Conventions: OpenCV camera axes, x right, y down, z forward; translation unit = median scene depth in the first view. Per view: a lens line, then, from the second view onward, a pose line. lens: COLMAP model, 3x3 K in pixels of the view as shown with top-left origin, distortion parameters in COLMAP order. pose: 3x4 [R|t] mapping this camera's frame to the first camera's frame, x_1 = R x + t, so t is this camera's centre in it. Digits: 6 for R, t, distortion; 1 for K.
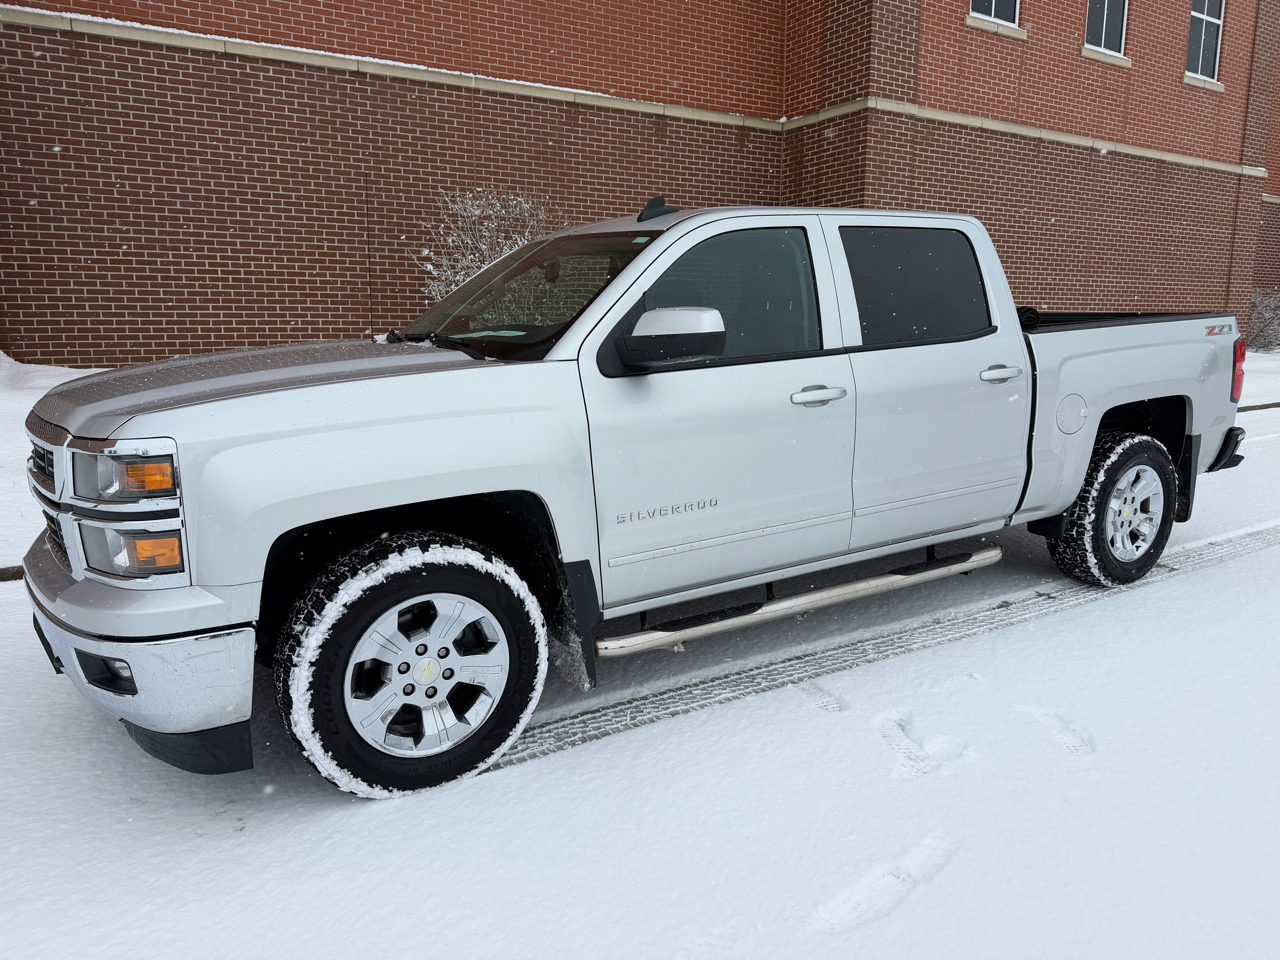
lens RADIAL K [[898.0, 0, 640.8], [0, 898.0, 479.6], [0, 0, 1]] dist [0.029485, -0.032139]
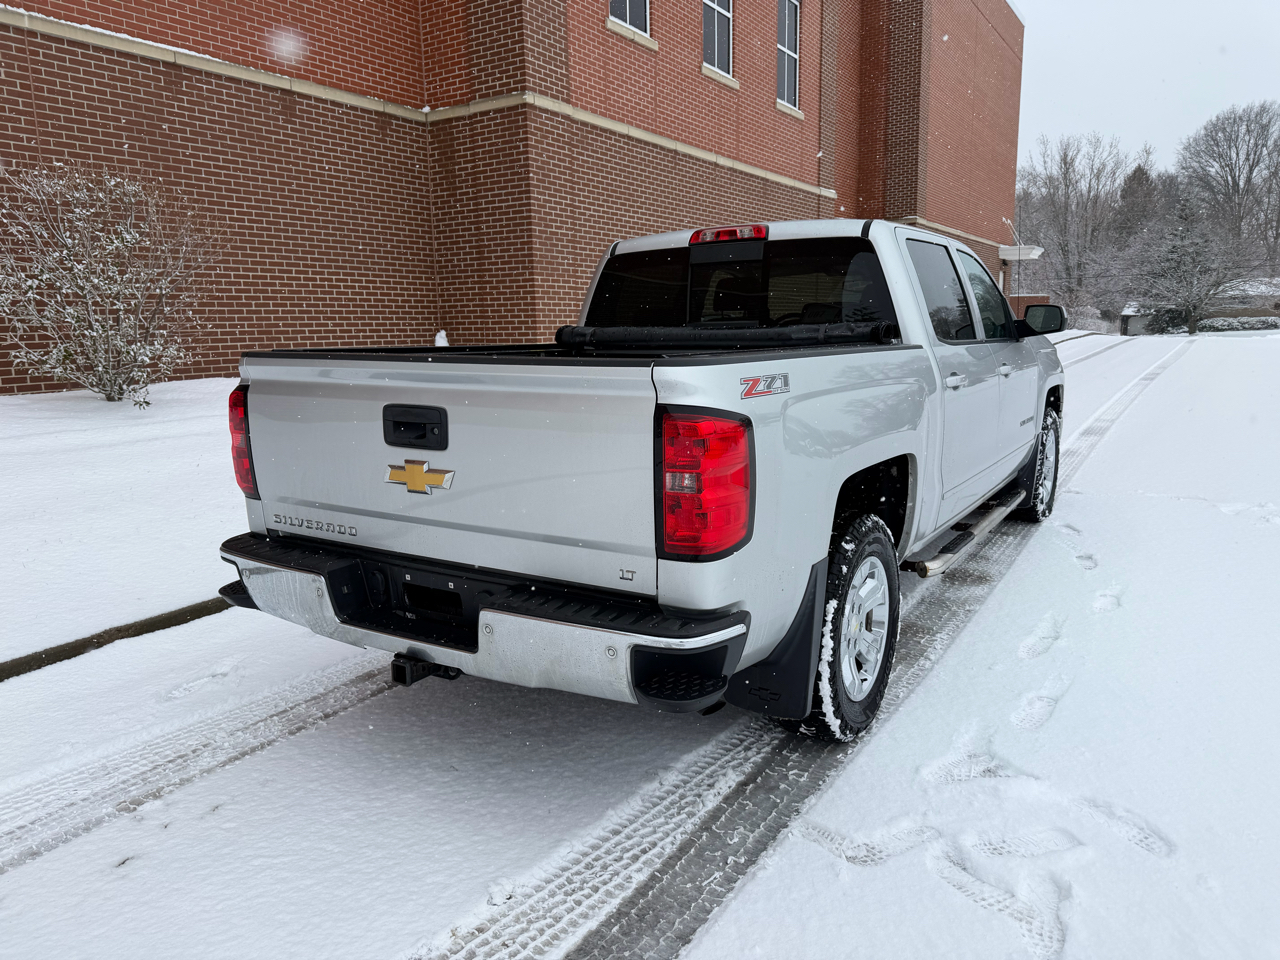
lens RADIAL K [[898.0, 0, 640.6], [0, 898.0, 480.3], [0, 0, 1]] dist [0.029485, -0.032139]
pose [[0.900783, -0.092020, 0.424409, -0.080962], [0.094986, 0.995377, 0.014215, -0.028798], [-0.423755, 0.027508, 0.905359, 0.128342]]
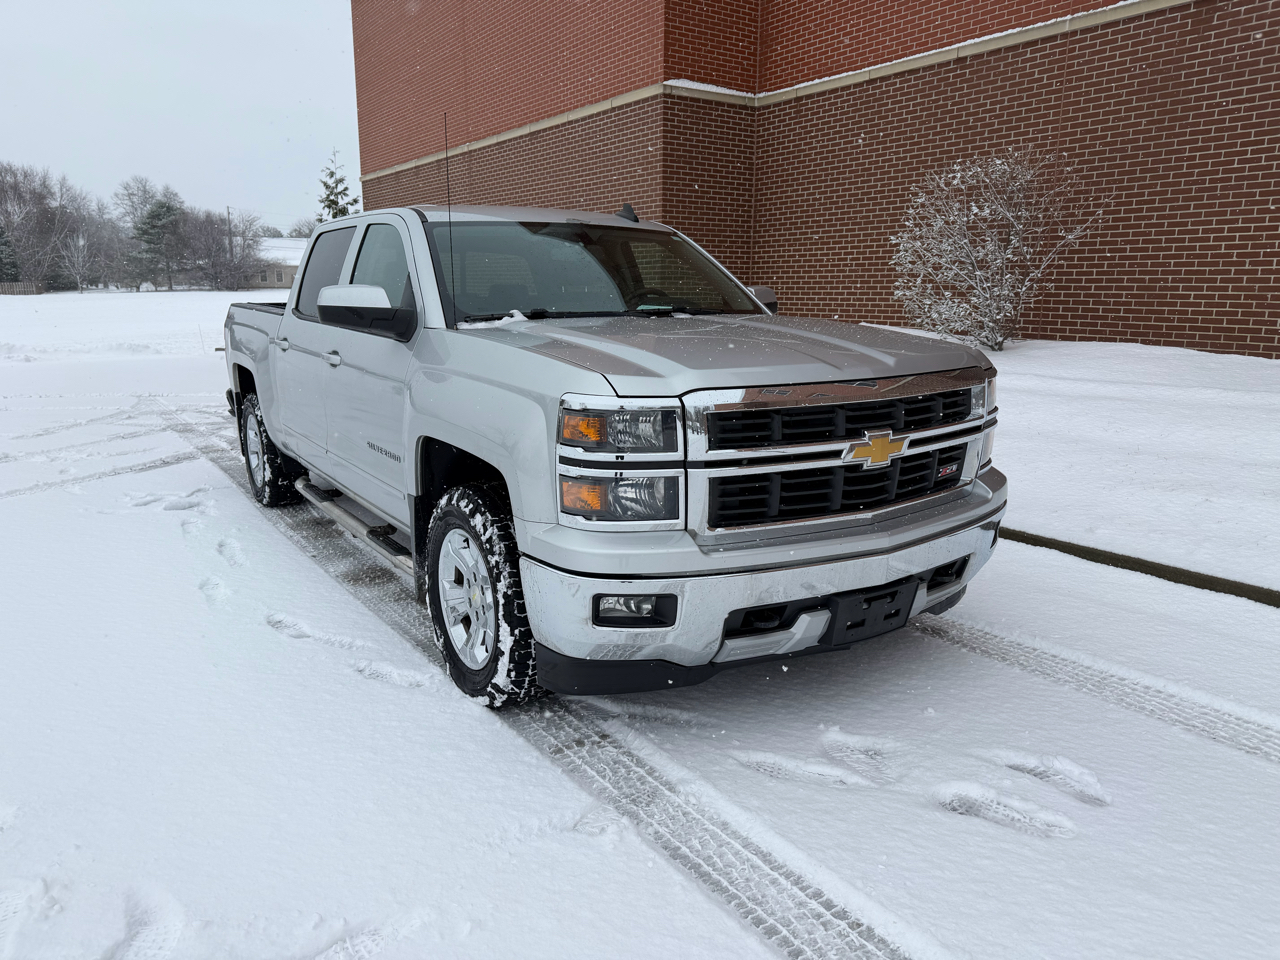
lens RADIAL K [[897.2, 0, 643.8], [0, 897.2, 484.8], [0, 0, 1]] dist [0.035375, -0.041988]
pose [[0.037505, 0.216050, -0.975662, 0.750169], [-0.177666, 0.962235, 0.206248, -0.120278], [0.983376, 0.165606, 0.074473, 0.607343]]
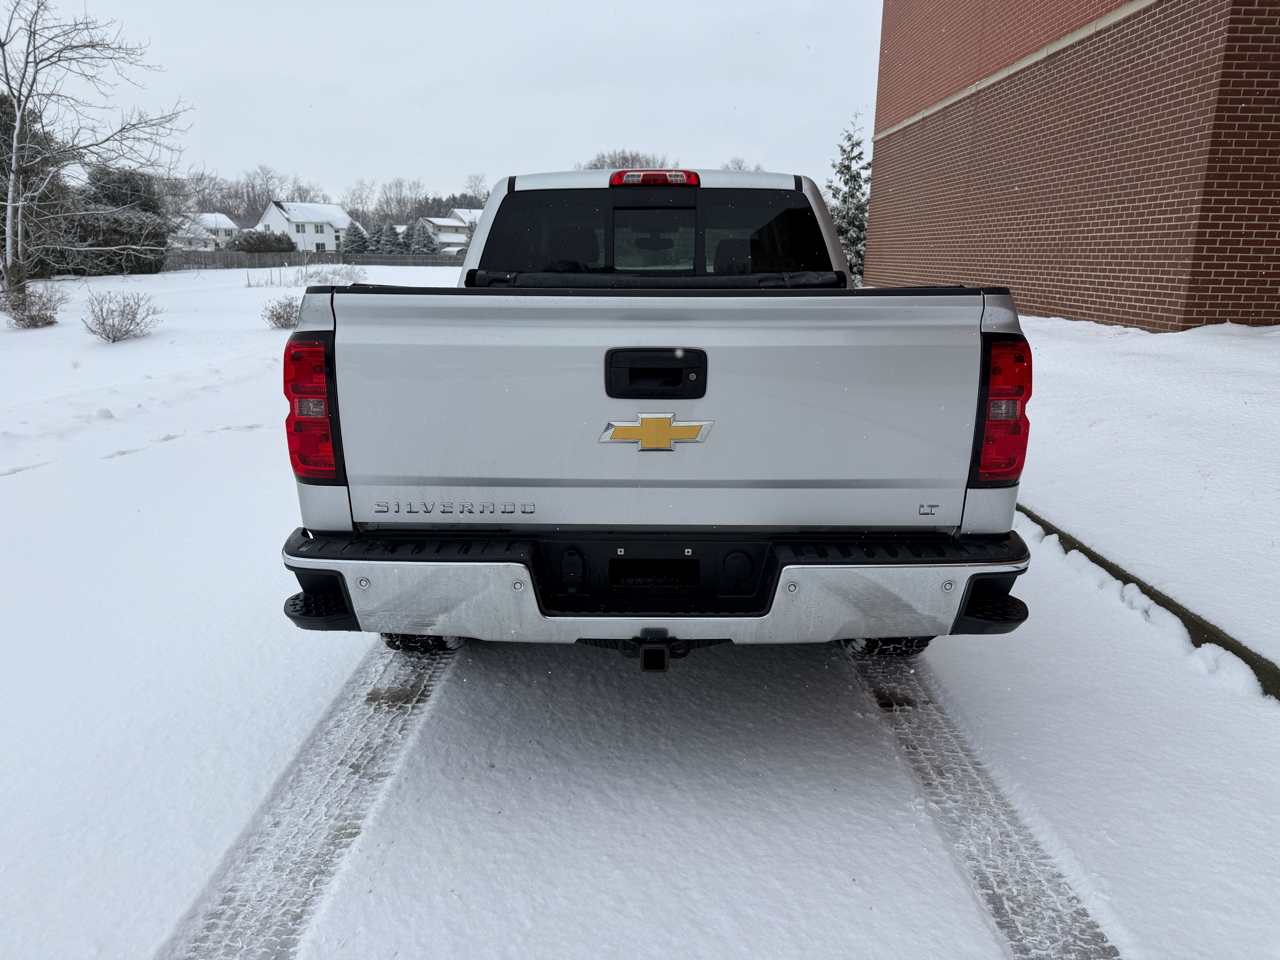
lens RADIAL K [[898.0, 0, 641.7], [0, 898.0, 472.8], [0, 0, 1]] dist [0.029485, -0.032139]
pose [[-0.533686, 0.197429, -0.822315, 0.489891], [-0.151020, 0.934488, 0.322373, -0.137525], [0.832089, 0.296232, -0.468907, 0.703029]]
